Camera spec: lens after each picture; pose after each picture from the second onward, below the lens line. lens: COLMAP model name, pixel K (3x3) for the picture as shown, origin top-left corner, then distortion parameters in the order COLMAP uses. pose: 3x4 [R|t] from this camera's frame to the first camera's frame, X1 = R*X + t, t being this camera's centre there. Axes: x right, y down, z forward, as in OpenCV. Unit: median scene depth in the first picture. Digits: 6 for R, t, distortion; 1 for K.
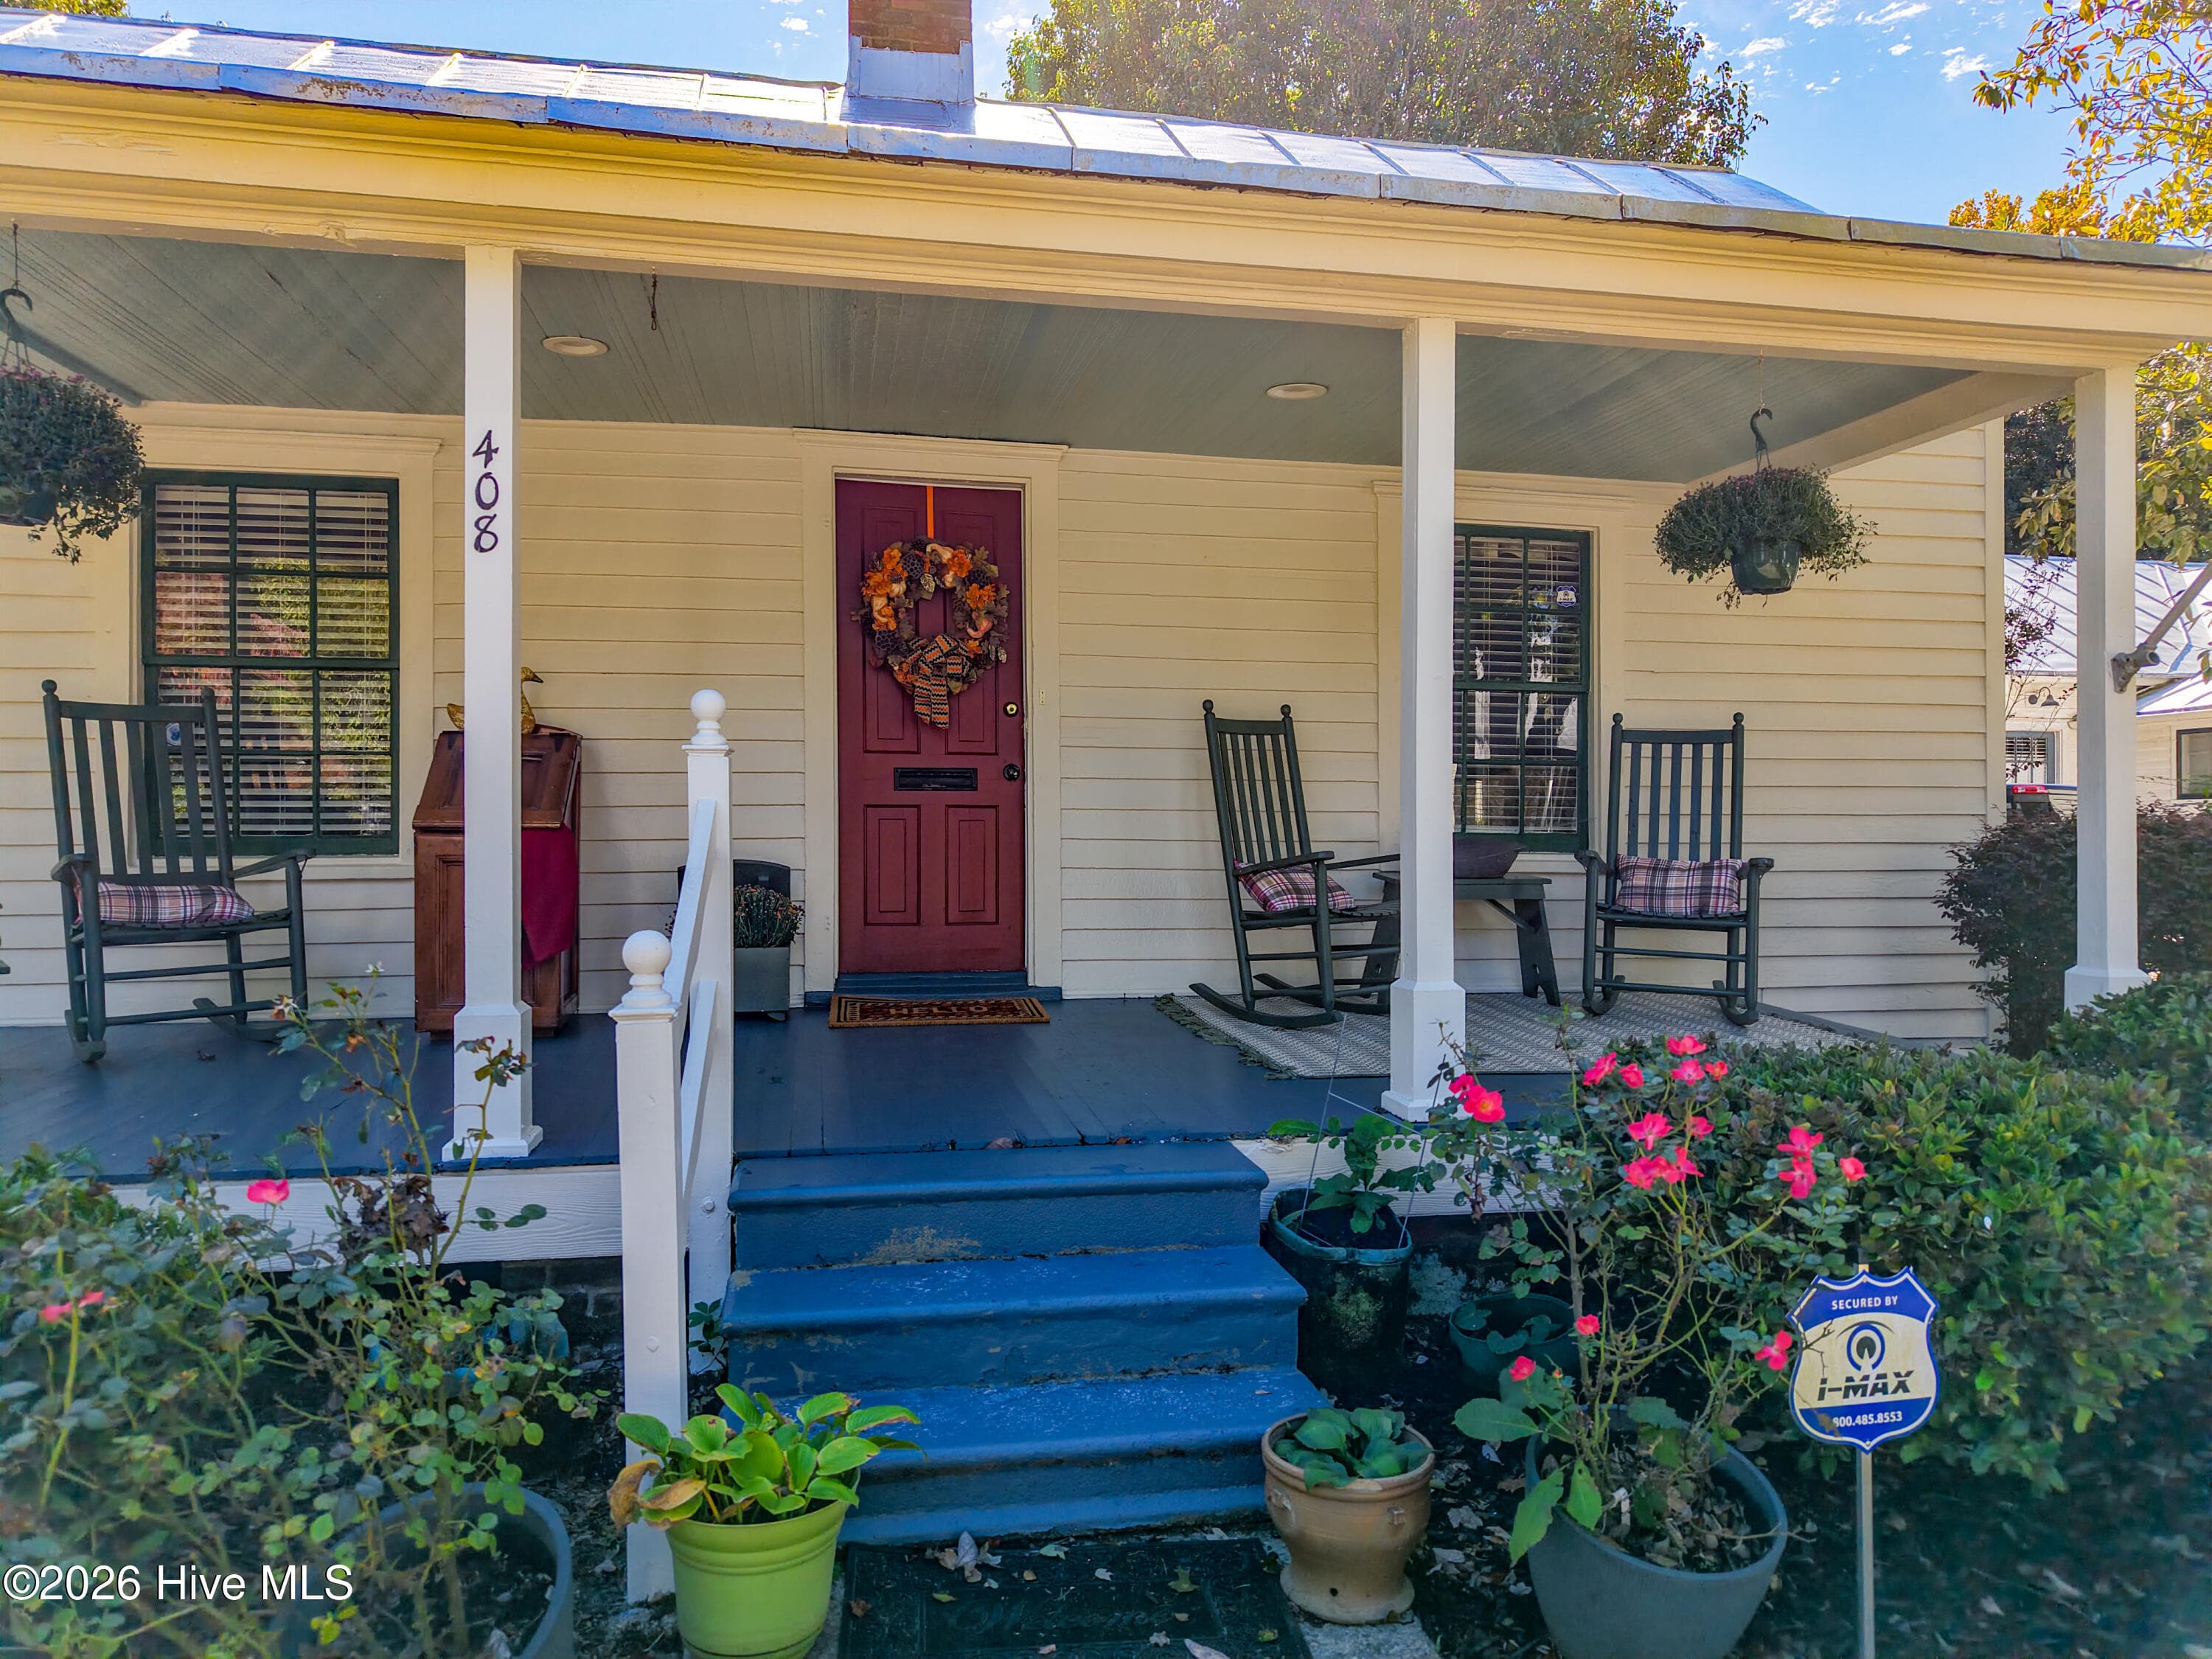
lens RADIAL K [[1482.2, 0, 1140.2], [0, 1482.2, 832.2], [0, 0, 1]] dist [-0.001454, -0.002194]
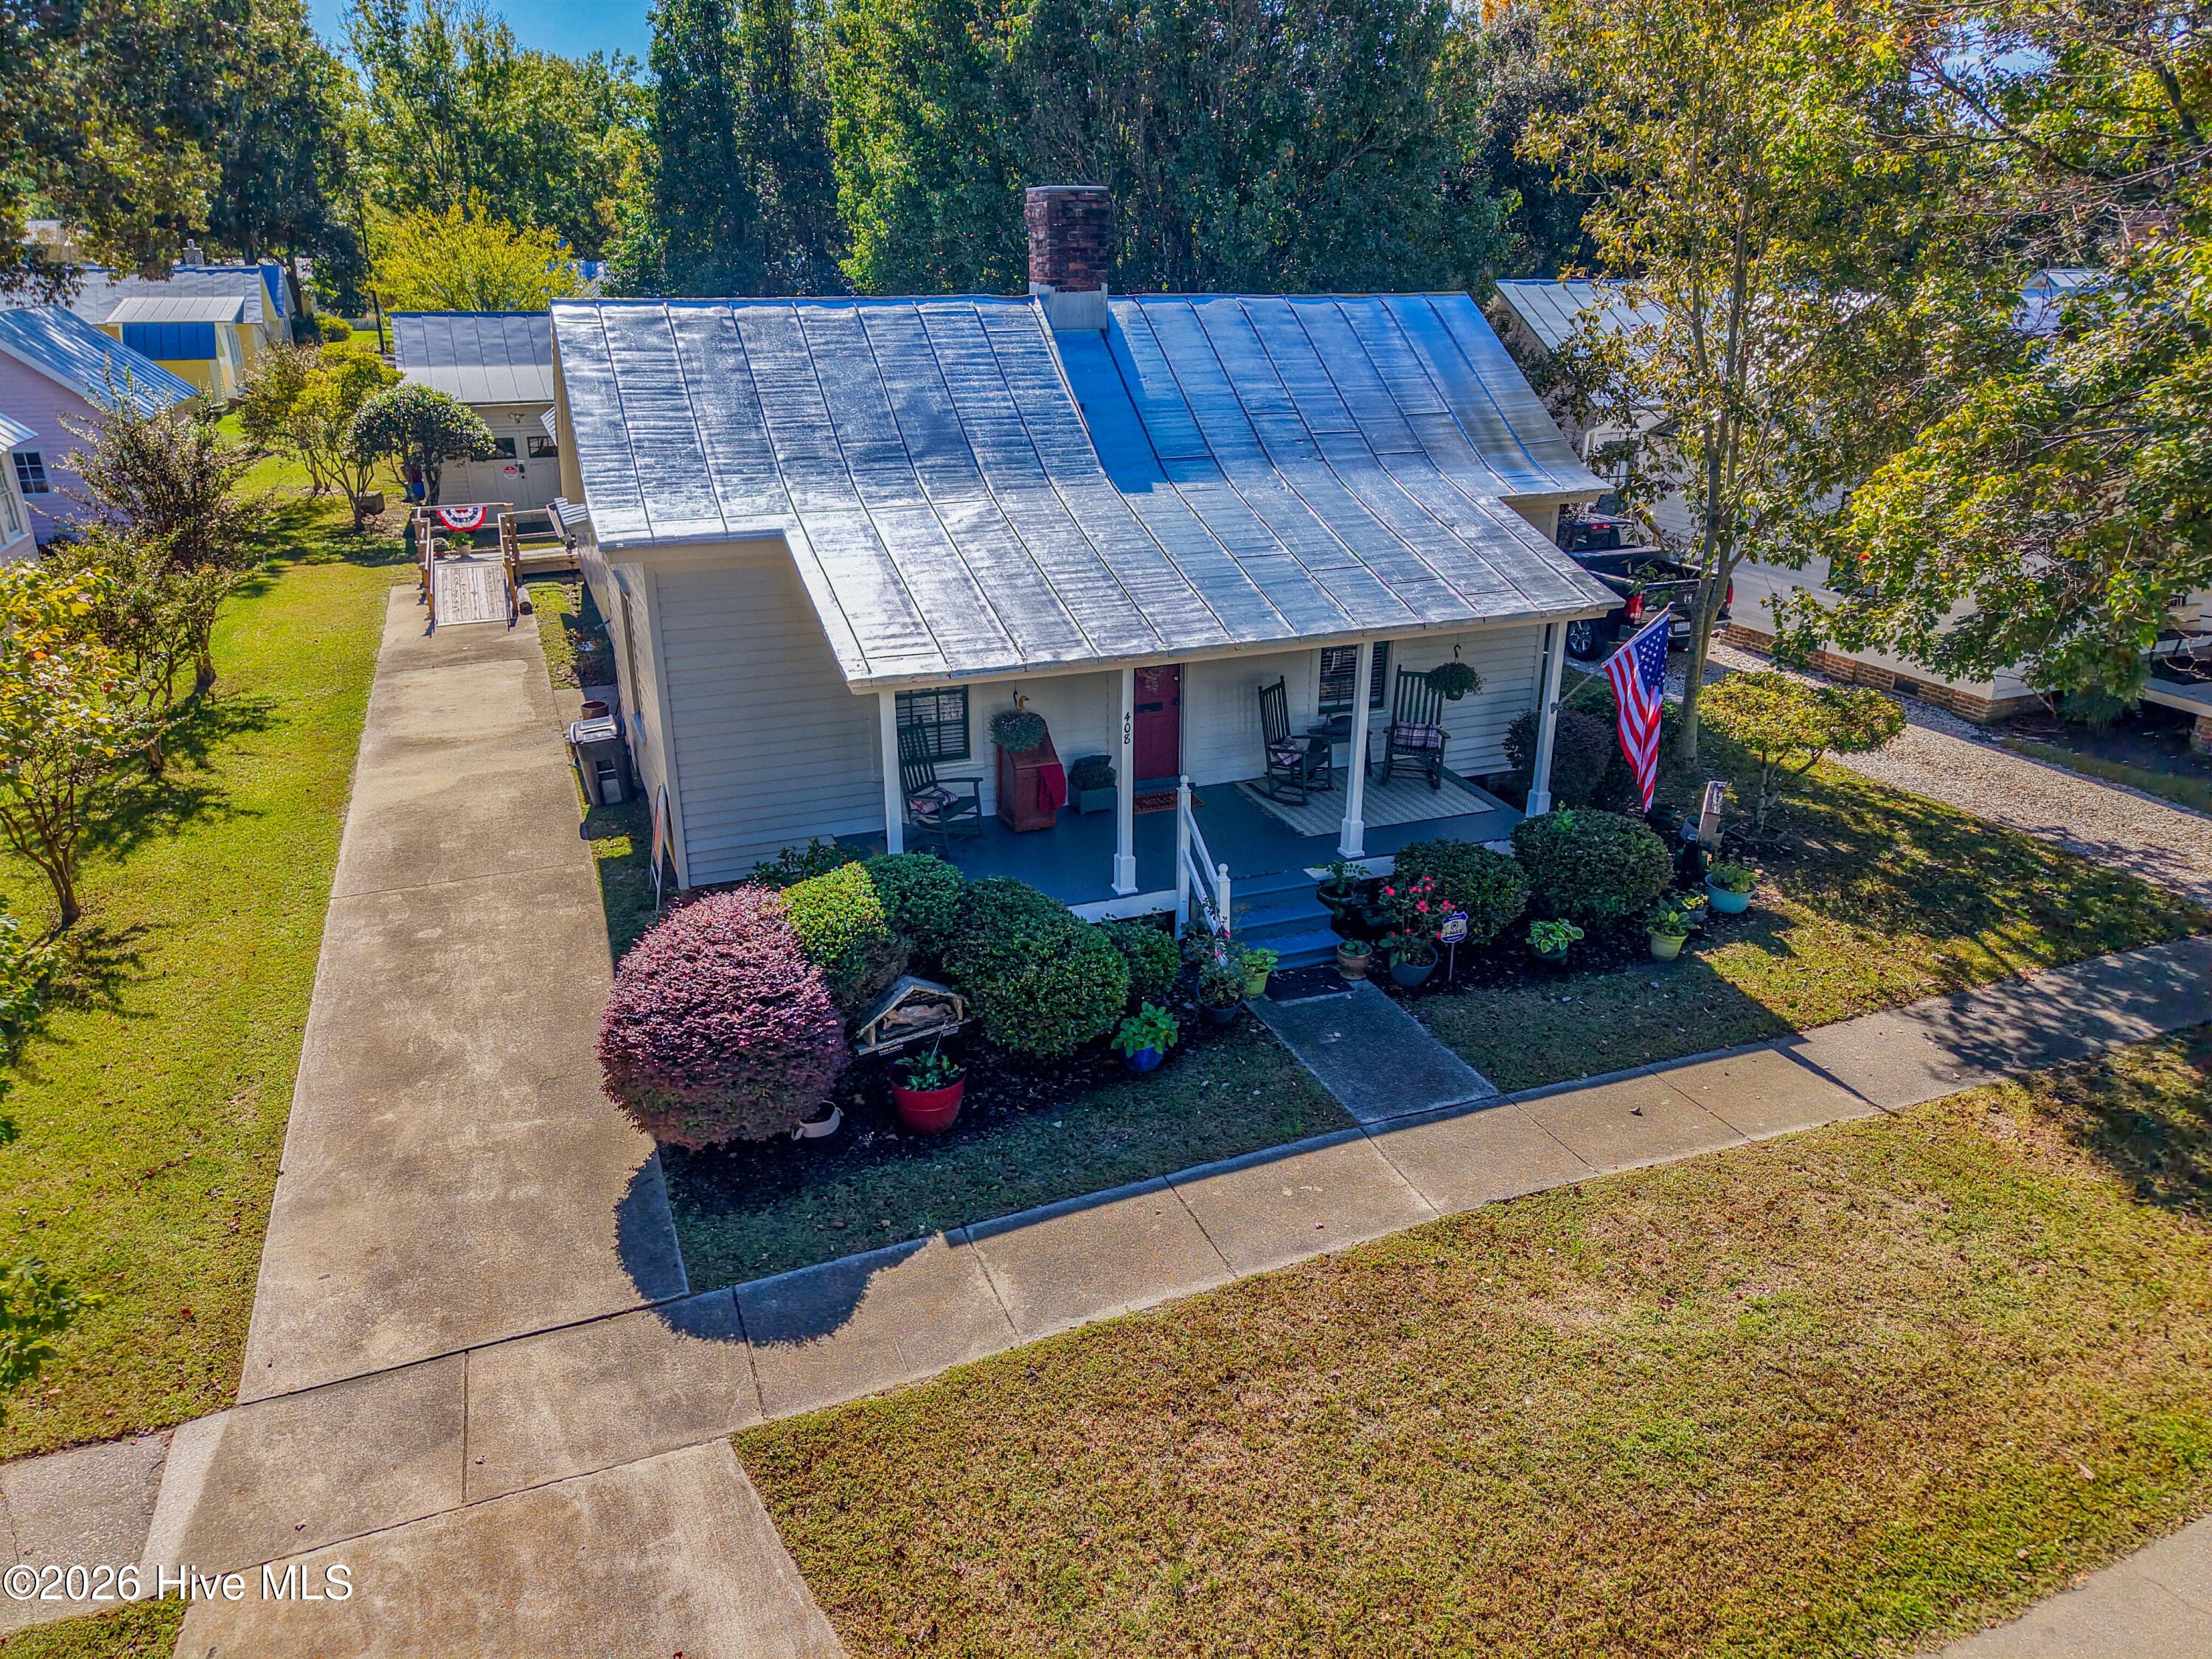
lens RADIAL K [[1480.1, 0, 1106.0], [0, 1480.1, 829.5], [0, 0, 1]] dist [0.004566, -0.004410]
pose [[0.983800, -0.059256, 0.169191, -0.774829], [-0.006228, 0.931923, 0.362602, -0.906524], [-0.179159, -0.357781, 0.916458, -1.683618]]
